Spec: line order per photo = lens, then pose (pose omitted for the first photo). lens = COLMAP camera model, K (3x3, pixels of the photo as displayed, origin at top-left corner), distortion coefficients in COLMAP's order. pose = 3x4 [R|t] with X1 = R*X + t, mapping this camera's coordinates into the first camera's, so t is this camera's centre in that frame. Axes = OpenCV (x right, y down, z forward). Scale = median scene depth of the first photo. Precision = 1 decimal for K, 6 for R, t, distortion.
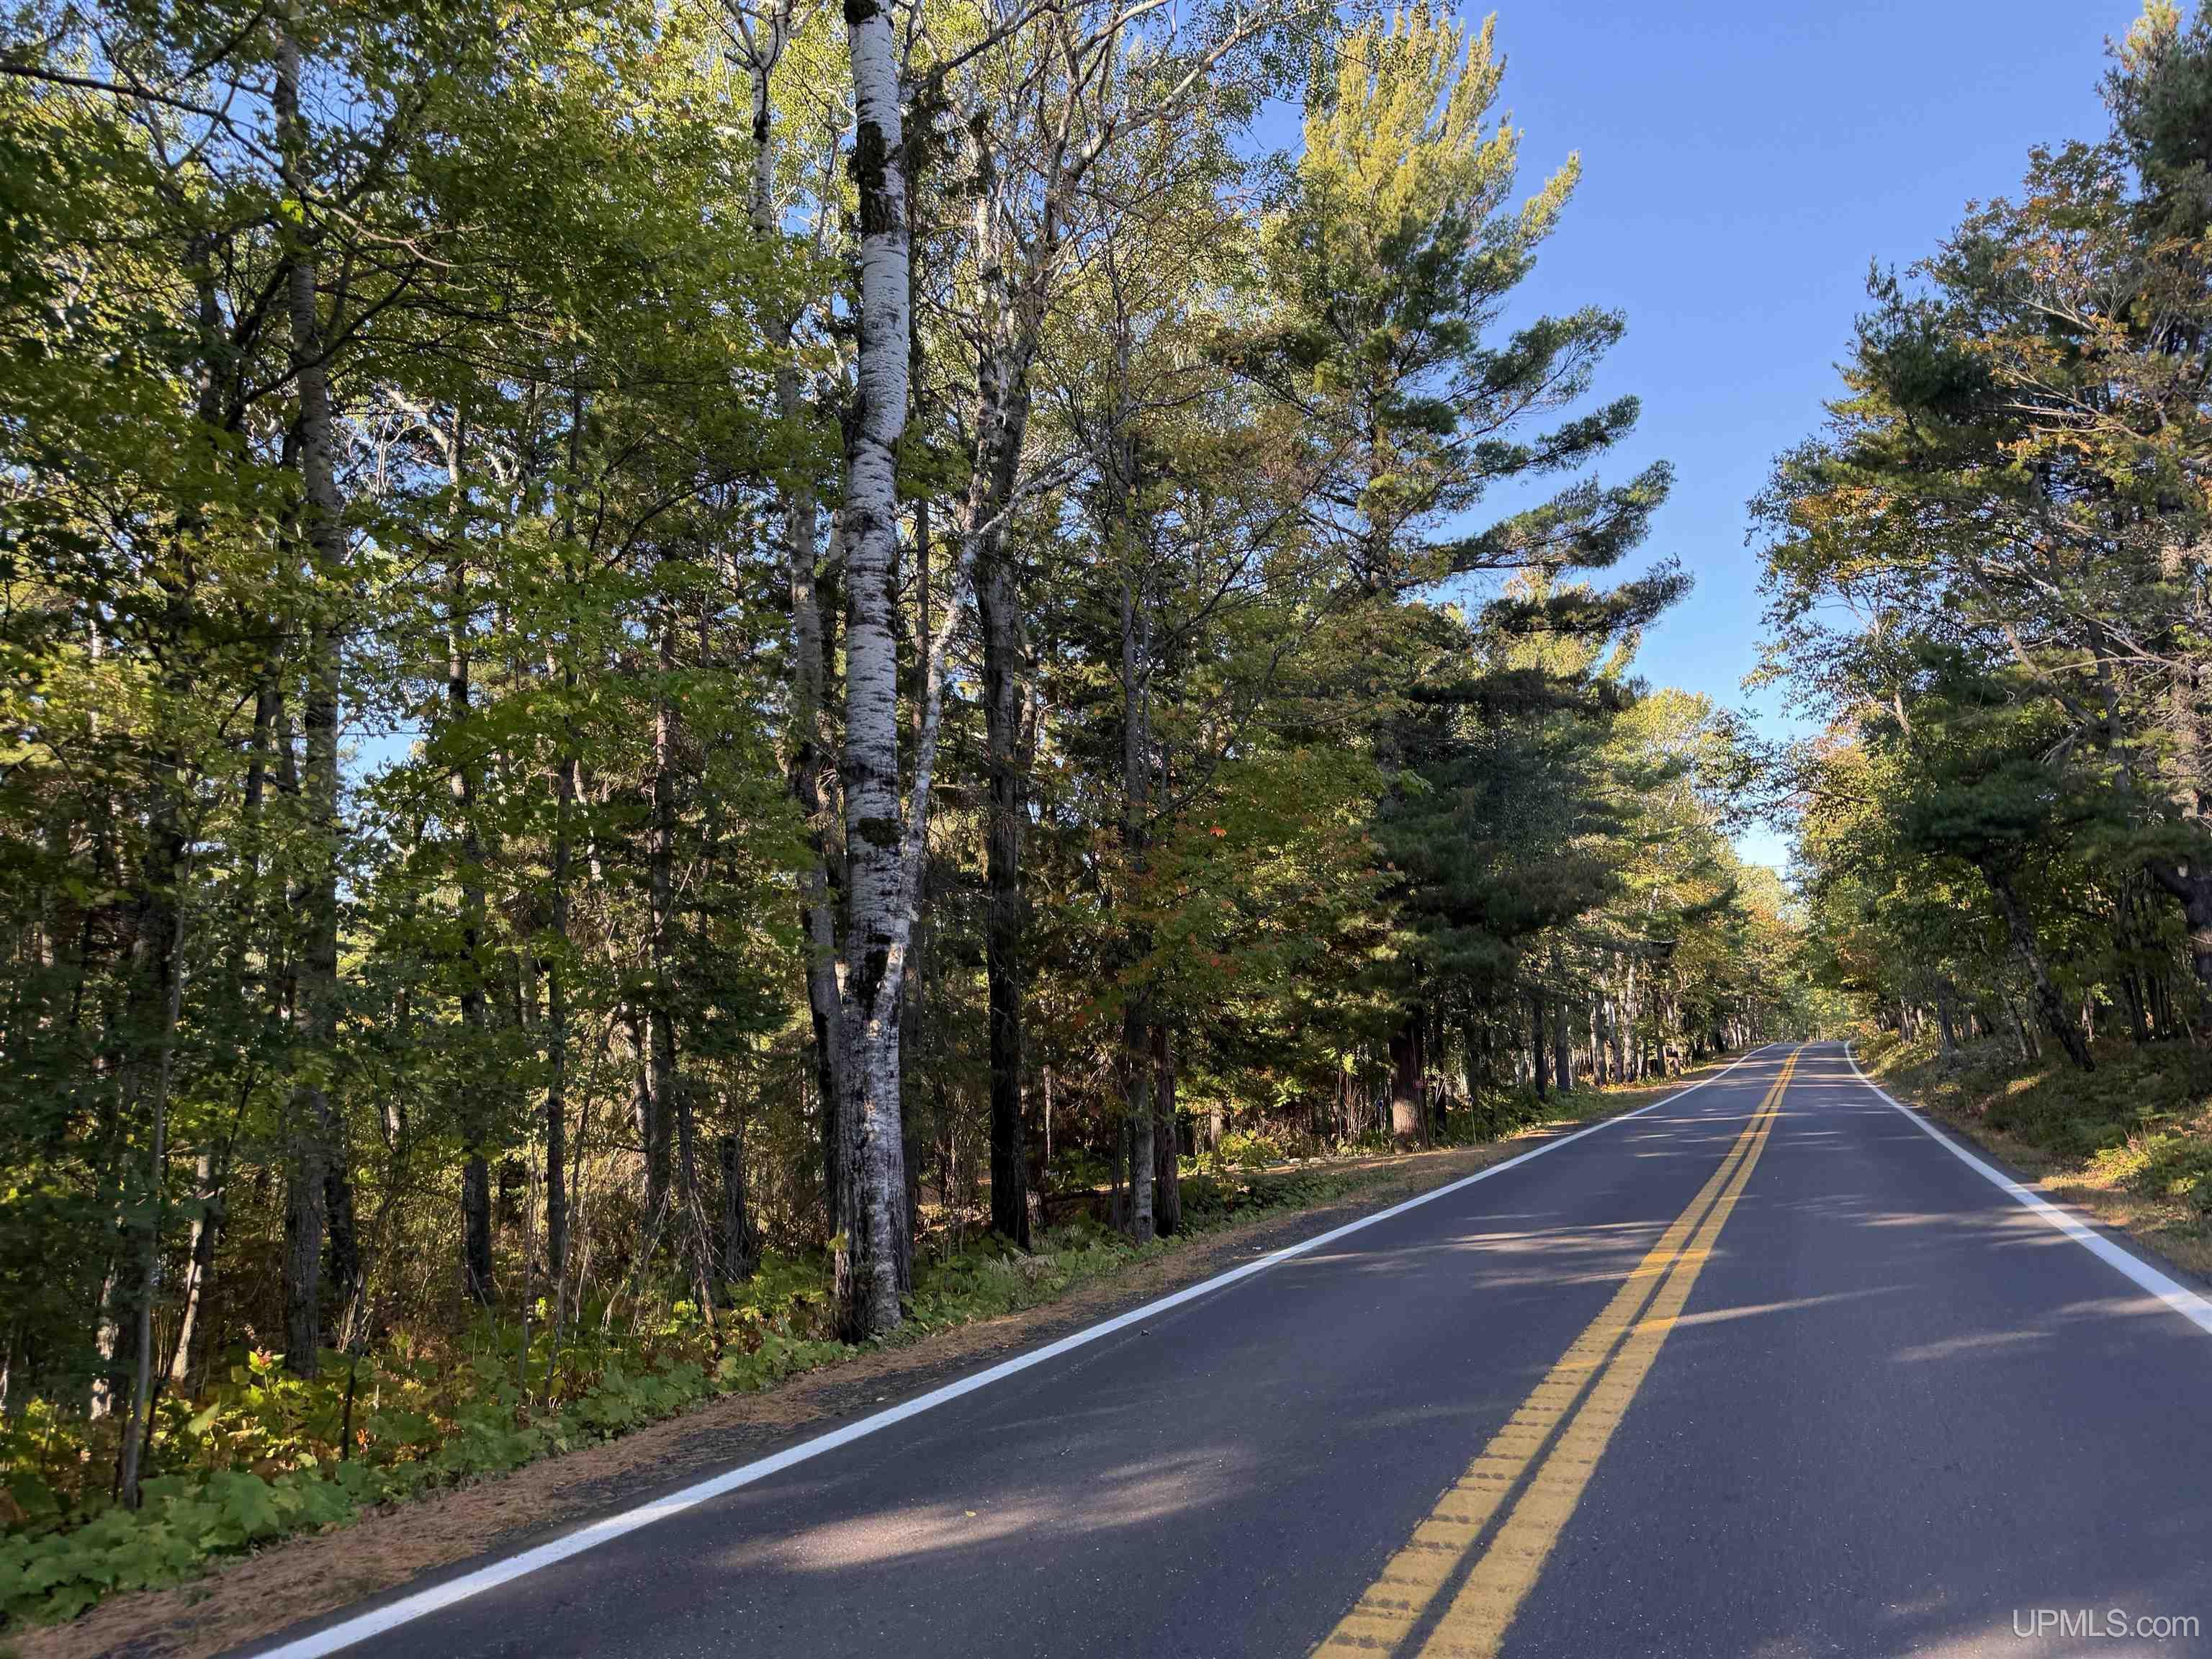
lens RADIAL K [[1537.0, 0, 999.3], [0, 1537.0, 827.8], [0, 0, 1]] dist [0.145051, -0.238710]
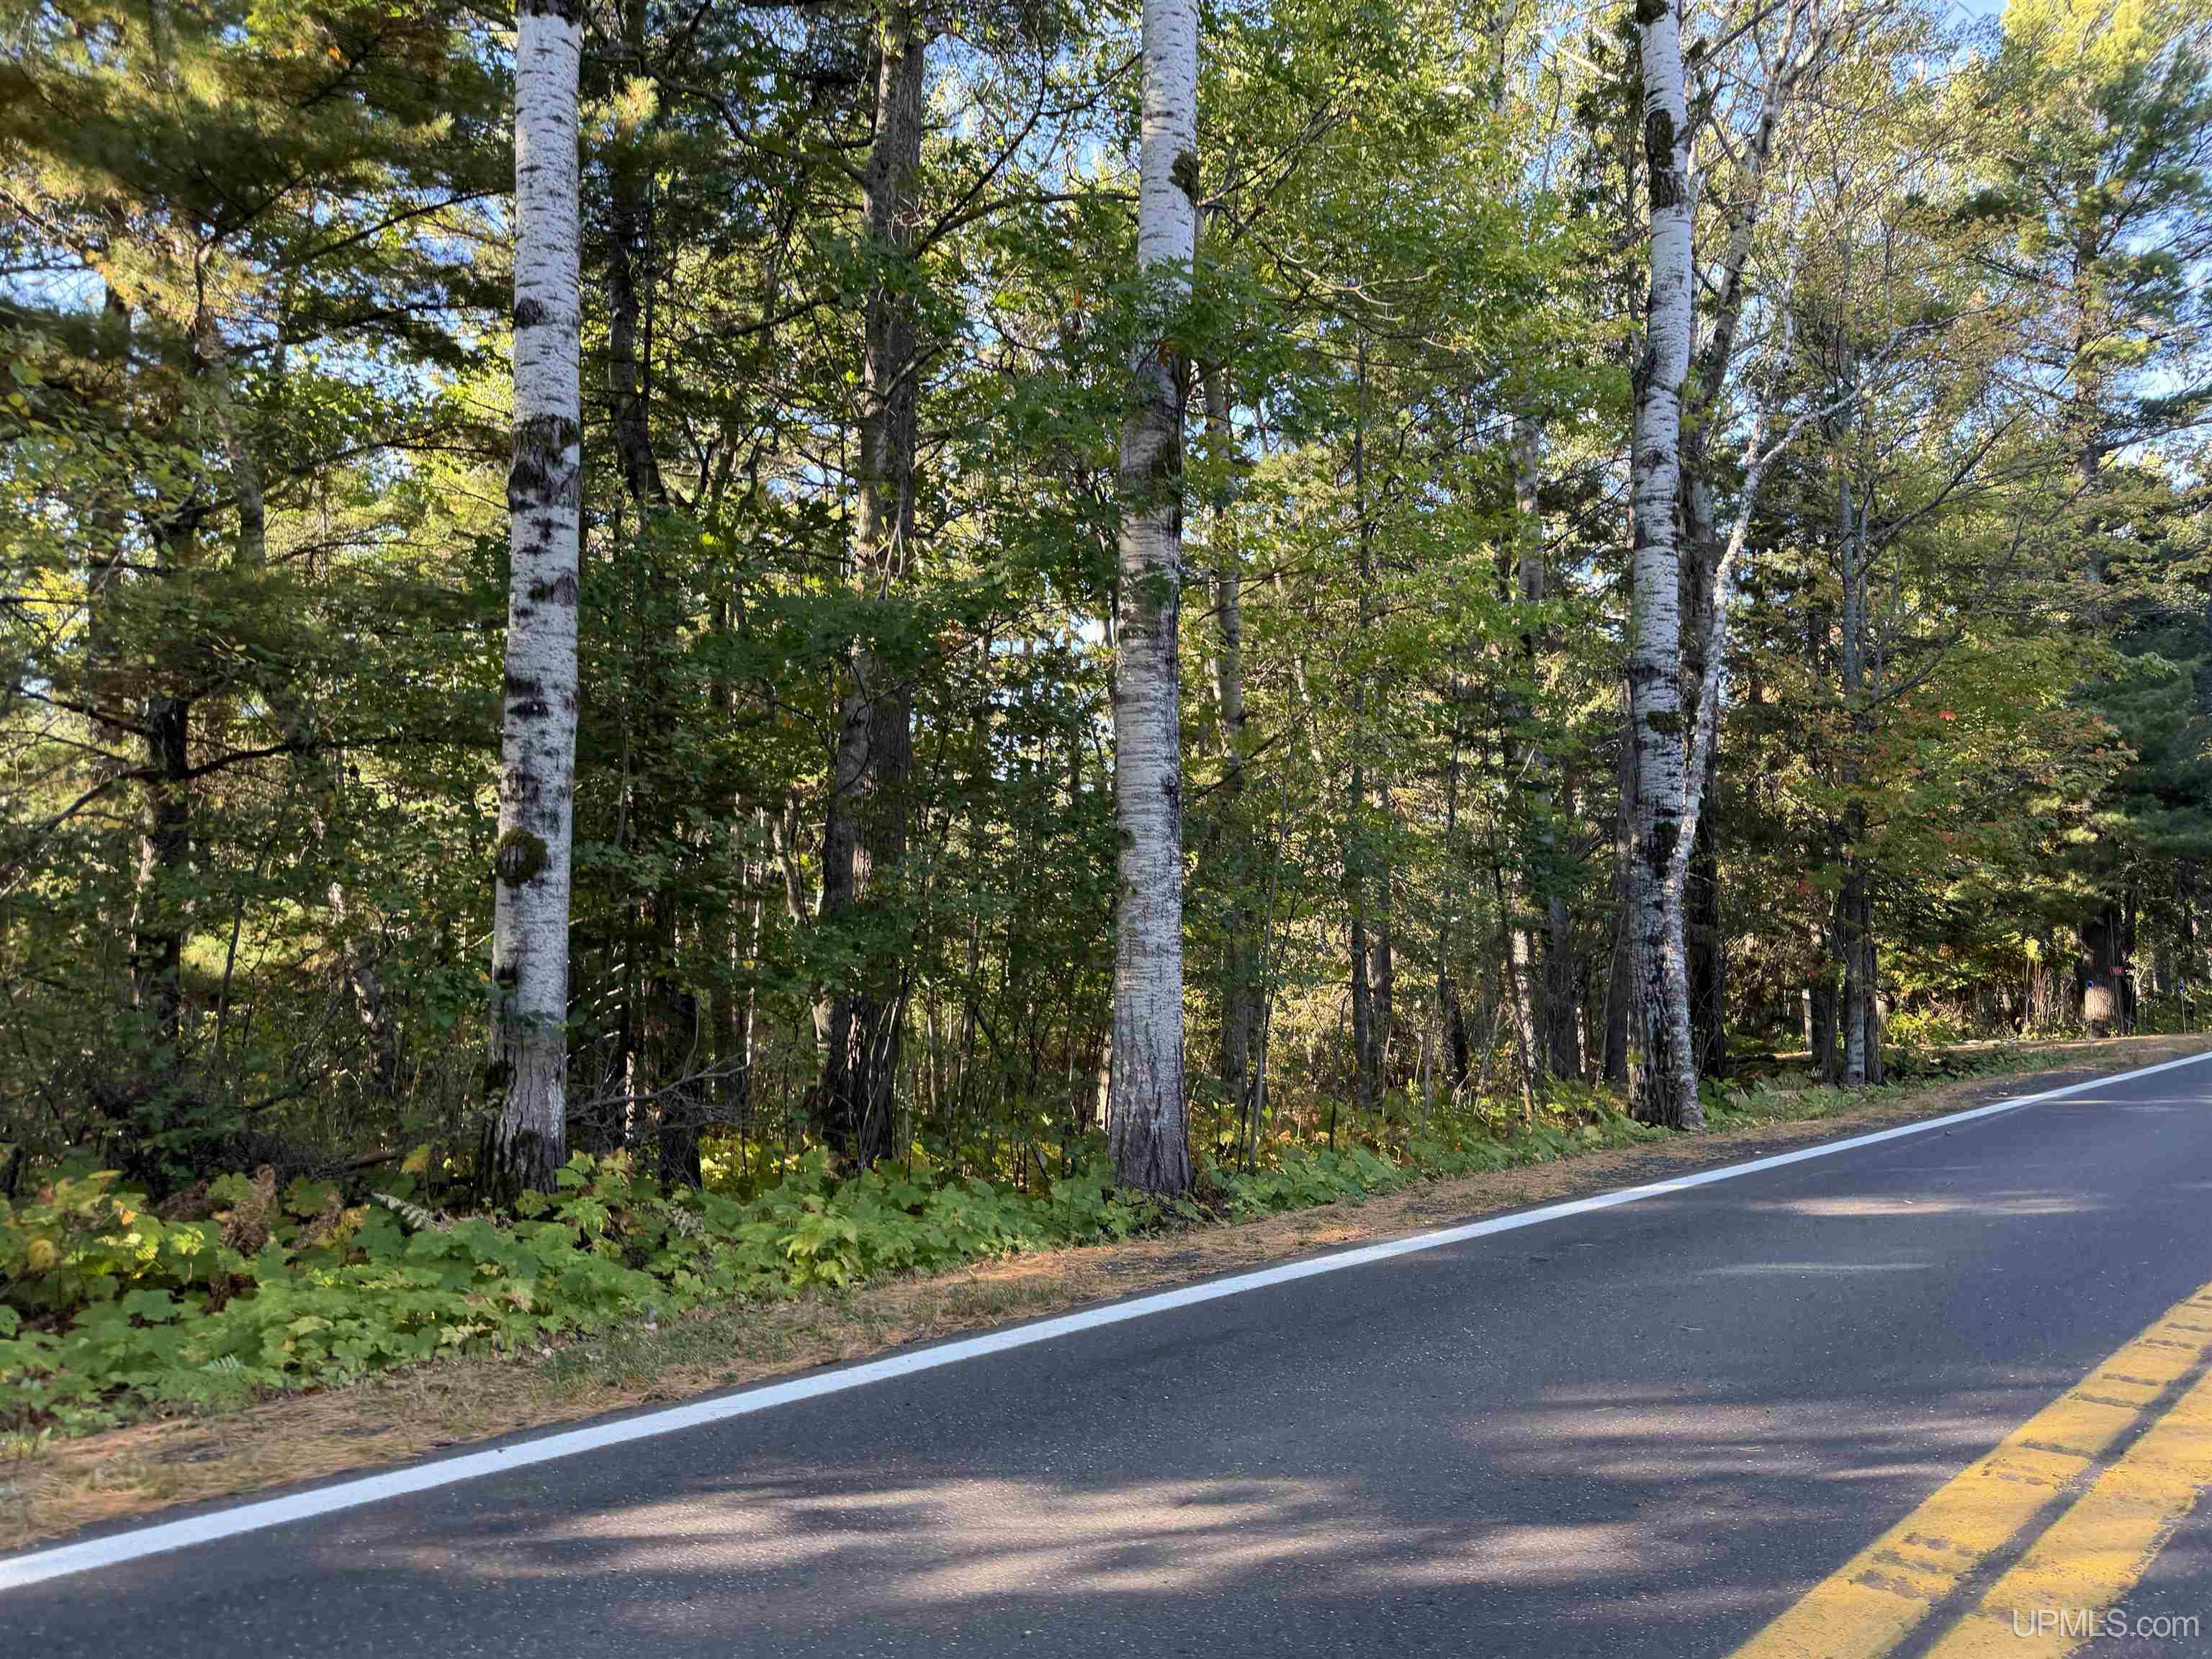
lens RADIAL K [[1543.4, 0, 1106.2], [0, 1543.4, 811.8], [0, 0, 1]] dist [0.056956, -0.048823]
pose [[0.959520, 0.005045, -0.281594, -0.091910], [0.013327, 0.997906, 0.063290, -0.006125], [0.281323, -0.064481, 0.957444, -0.161422]]
